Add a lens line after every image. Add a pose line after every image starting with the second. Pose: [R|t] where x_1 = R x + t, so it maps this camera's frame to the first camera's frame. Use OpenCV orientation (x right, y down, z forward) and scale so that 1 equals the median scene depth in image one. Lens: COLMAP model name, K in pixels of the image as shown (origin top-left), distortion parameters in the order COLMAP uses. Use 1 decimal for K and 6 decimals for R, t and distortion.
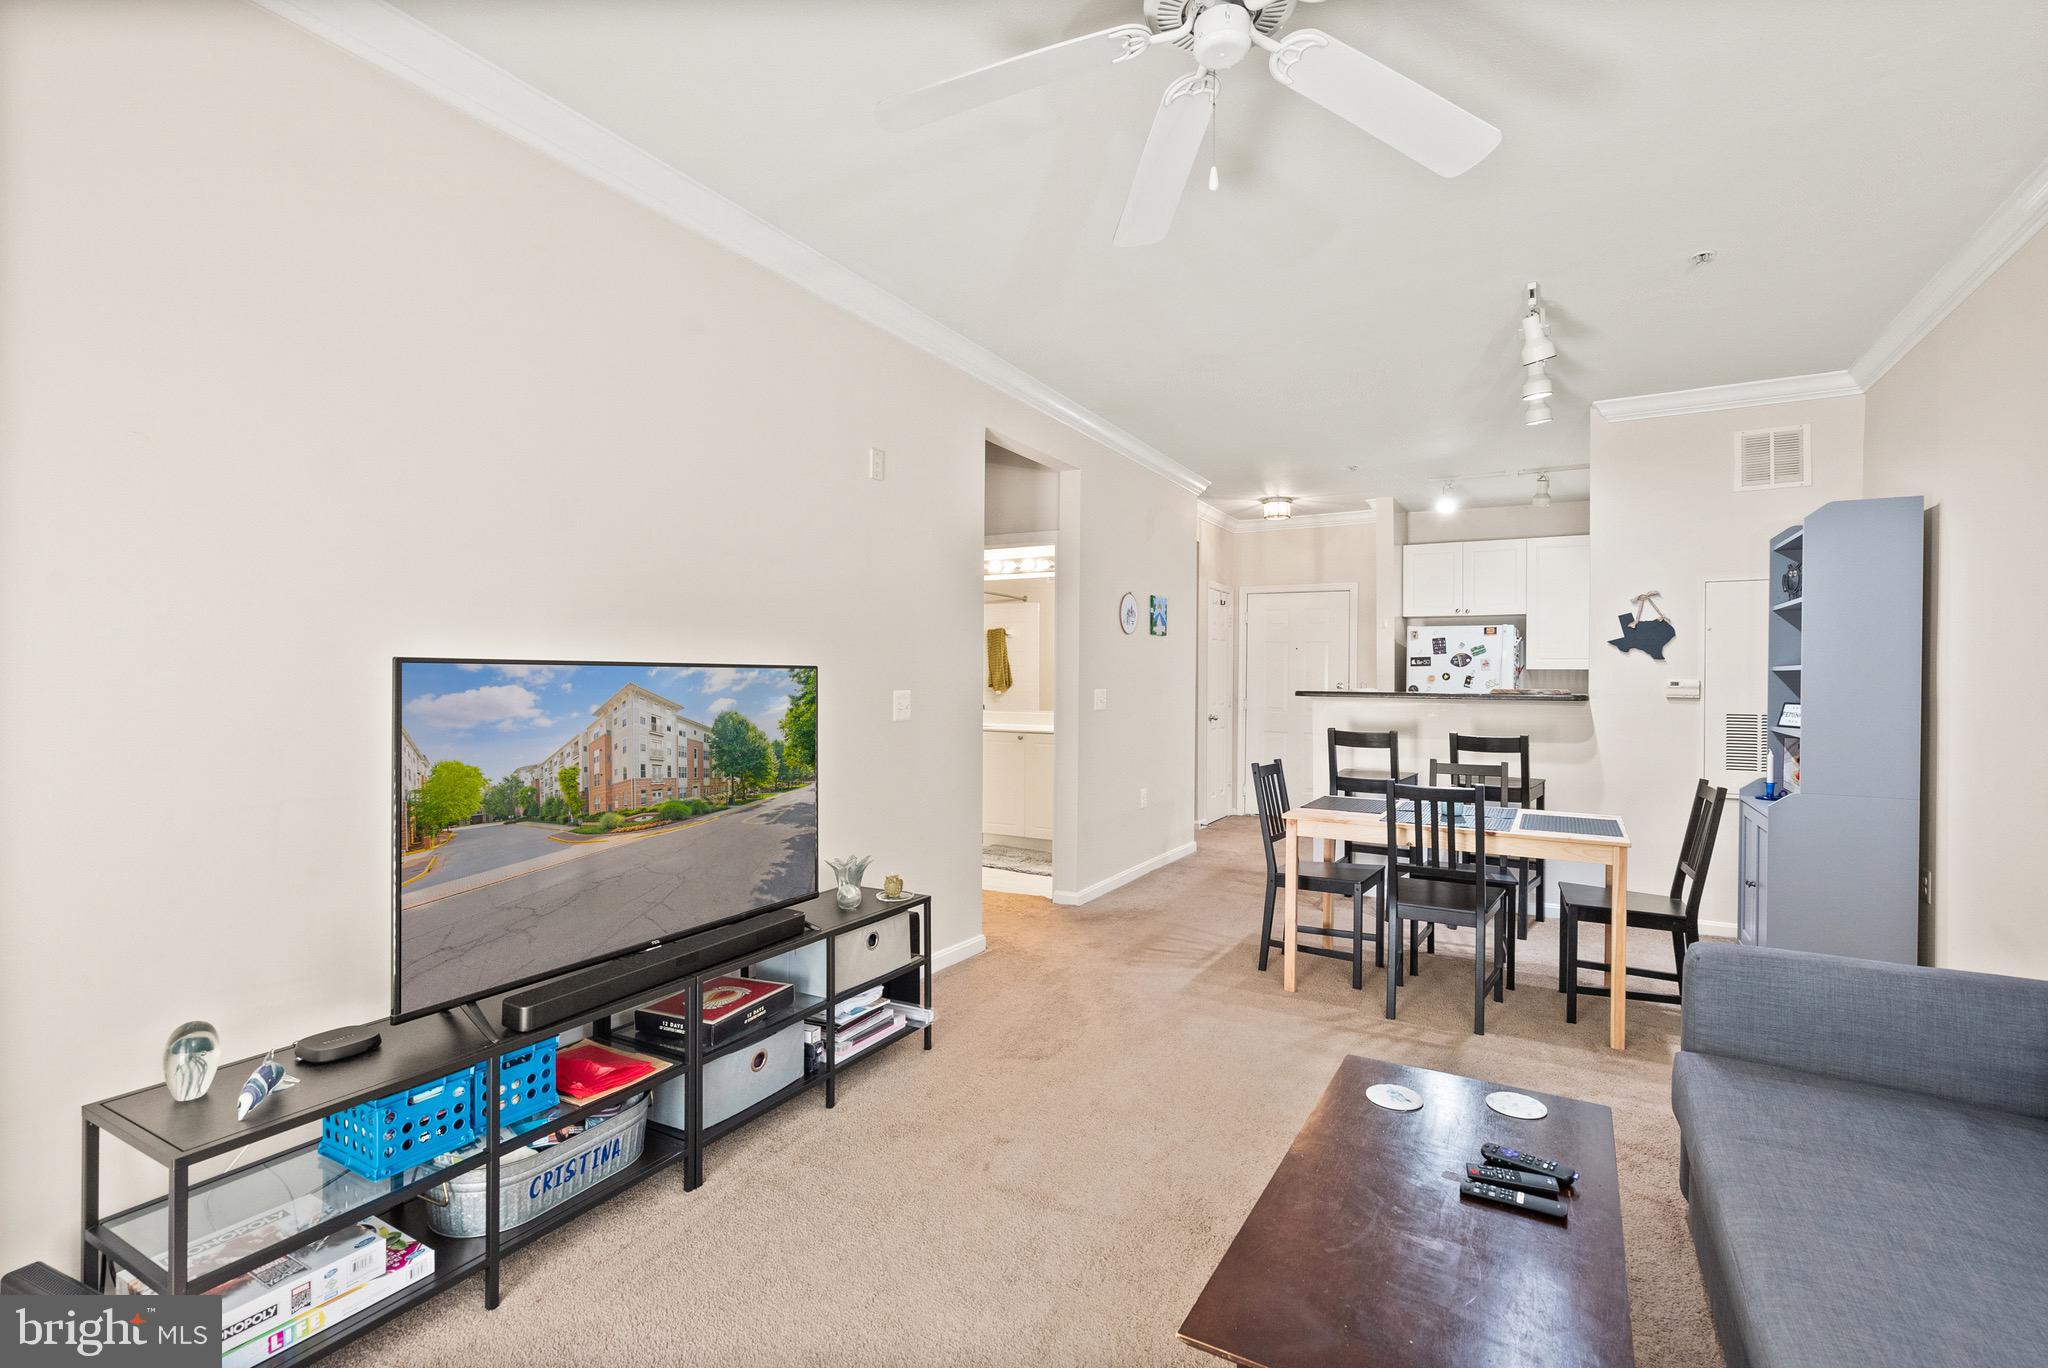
lens RADIAL K [[943.7, 0, 1037.6], [0, 943.7, 681.9], [0, 0, 1]] dist [-0.003960, -0.000193]
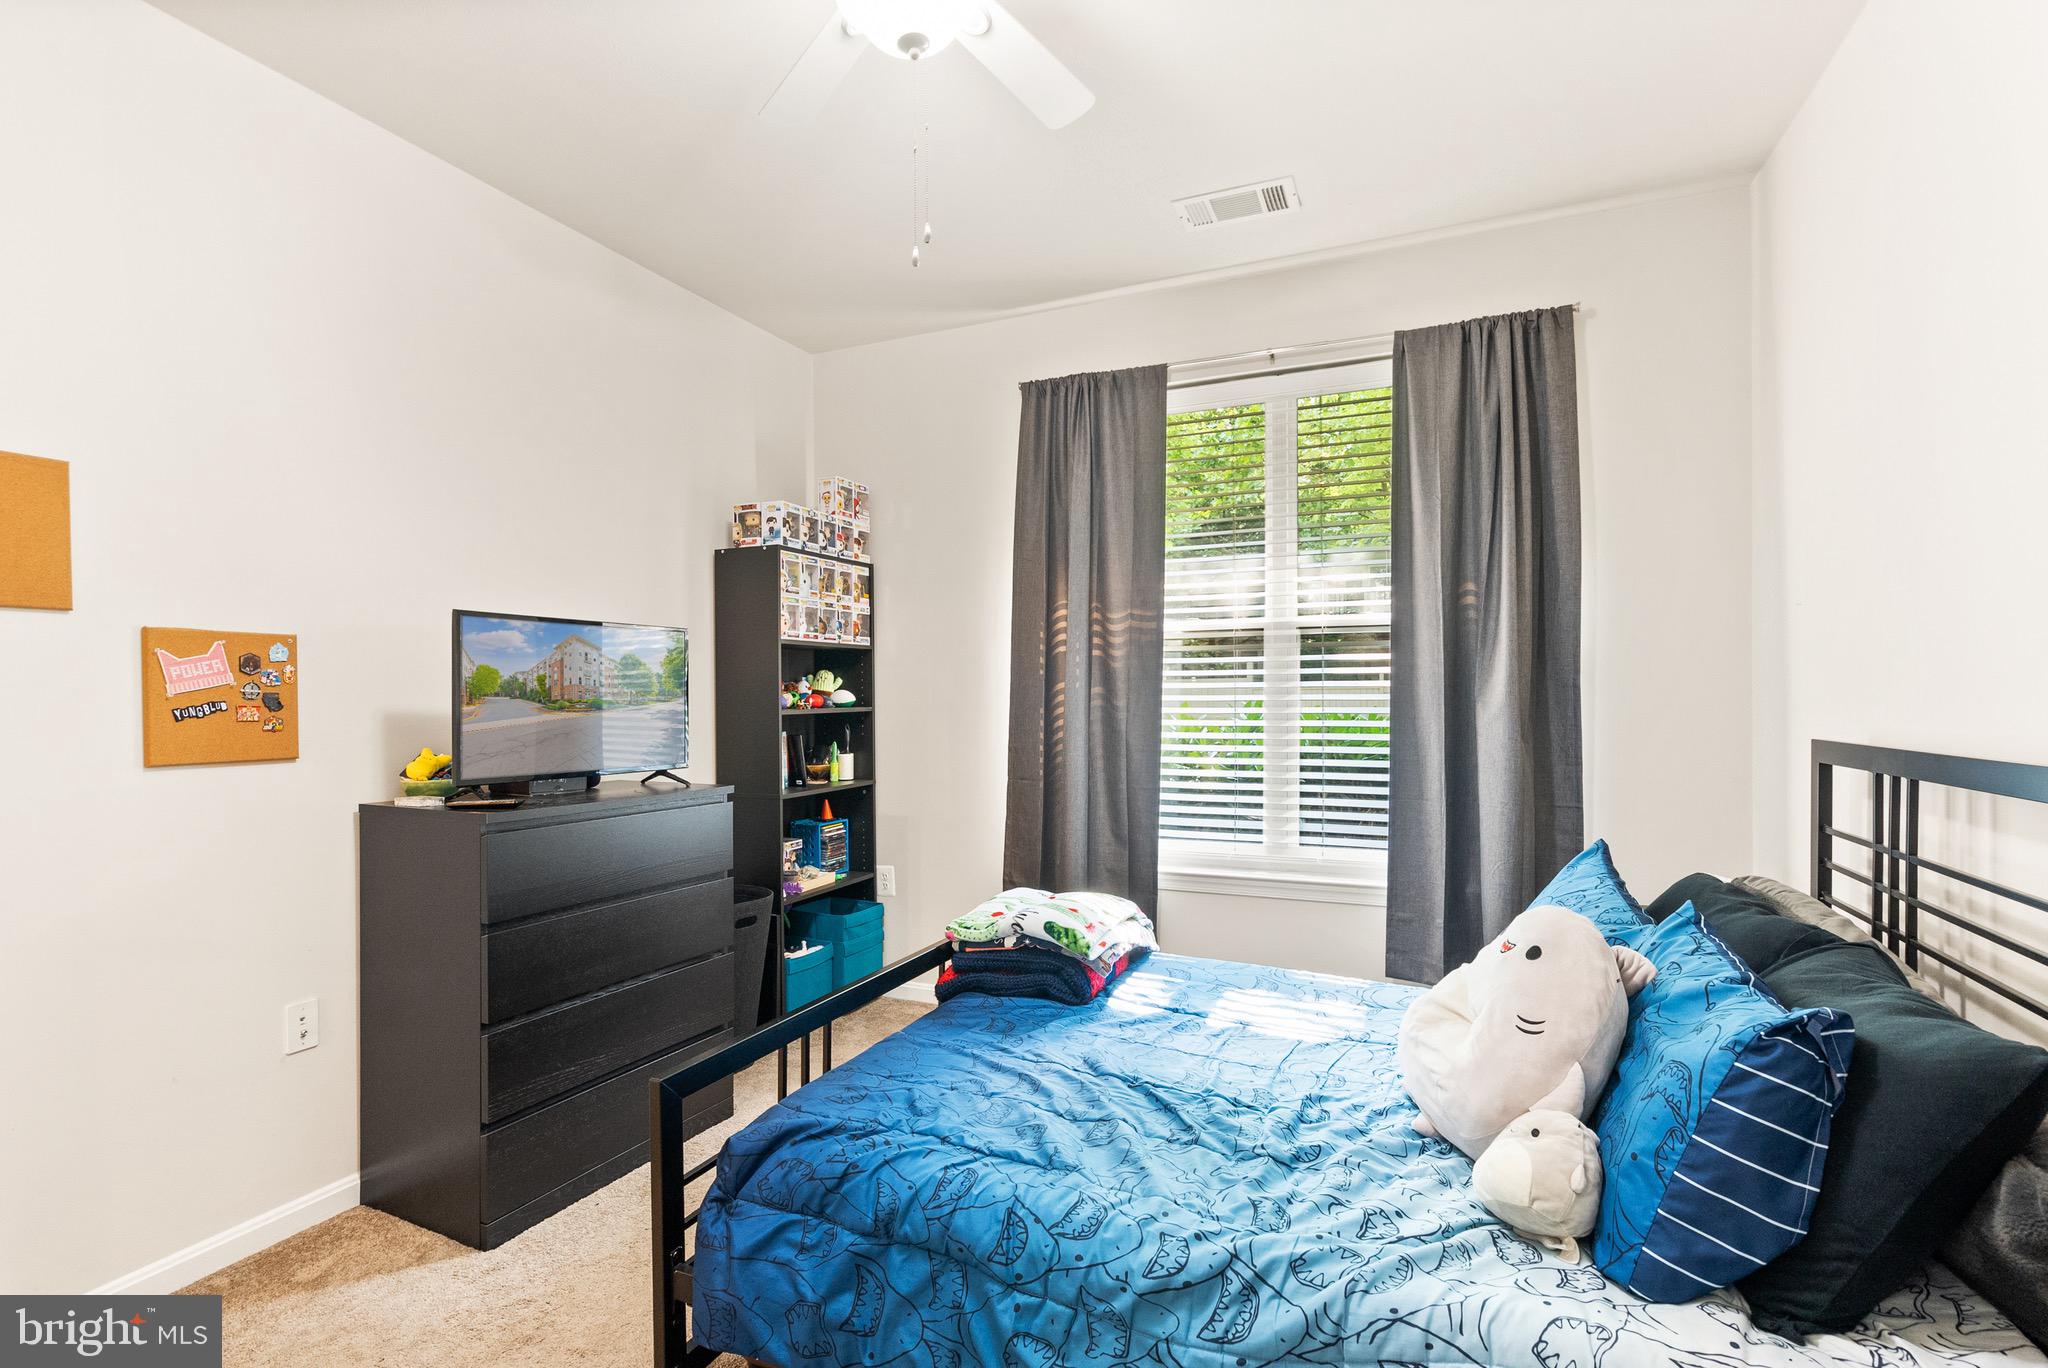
lens RADIAL K [[943.7, 0, 1057.0], [0, 943.7, 697.2], [0, 0, 1]] dist [-0.003960, -0.000193]
pose [[0.997503, -0.005963, 0.070368, 0.455195], [0.006404, 0.999961, -0.006046, 0.162463], [-0.070329, 0.006481, 0.997503, -1.078391]]
